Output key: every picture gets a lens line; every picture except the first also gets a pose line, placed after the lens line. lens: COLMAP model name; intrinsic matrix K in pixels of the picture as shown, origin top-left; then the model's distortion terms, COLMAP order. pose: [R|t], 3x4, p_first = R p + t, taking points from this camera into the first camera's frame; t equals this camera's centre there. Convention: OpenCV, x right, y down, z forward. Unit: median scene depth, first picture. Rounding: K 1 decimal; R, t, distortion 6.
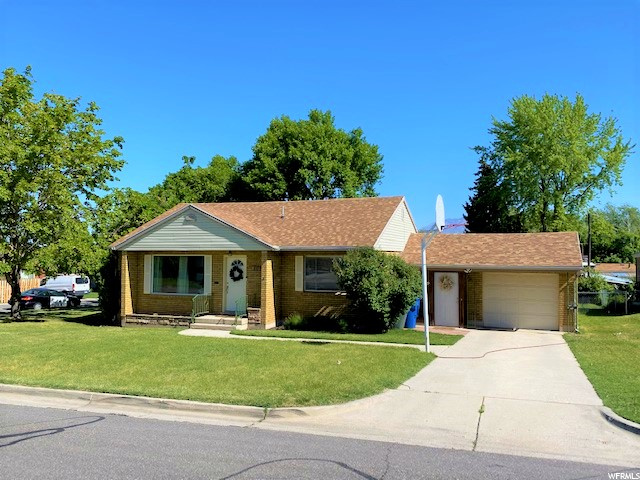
lens RADIAL K [[538.0, 0, 320.3], [0, 538.0, 234.8], [0, 0, 1]] dist [0.039639, -0.065835]
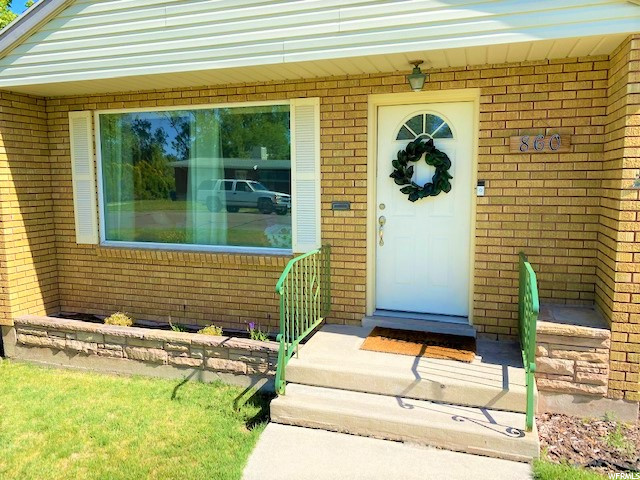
lens RADIAL K [[487.9, 0, 323.0], [0, 487.9, 243.2], [0, 0, 1]] dist [0.035060, -0.041641]
pose [[0.998810, -0.018080, 0.045302, -0.207871], [0.009788, 0.984168, 0.176969, 0.063074], [-0.047784, -0.176315, 0.983173, 0.747779]]
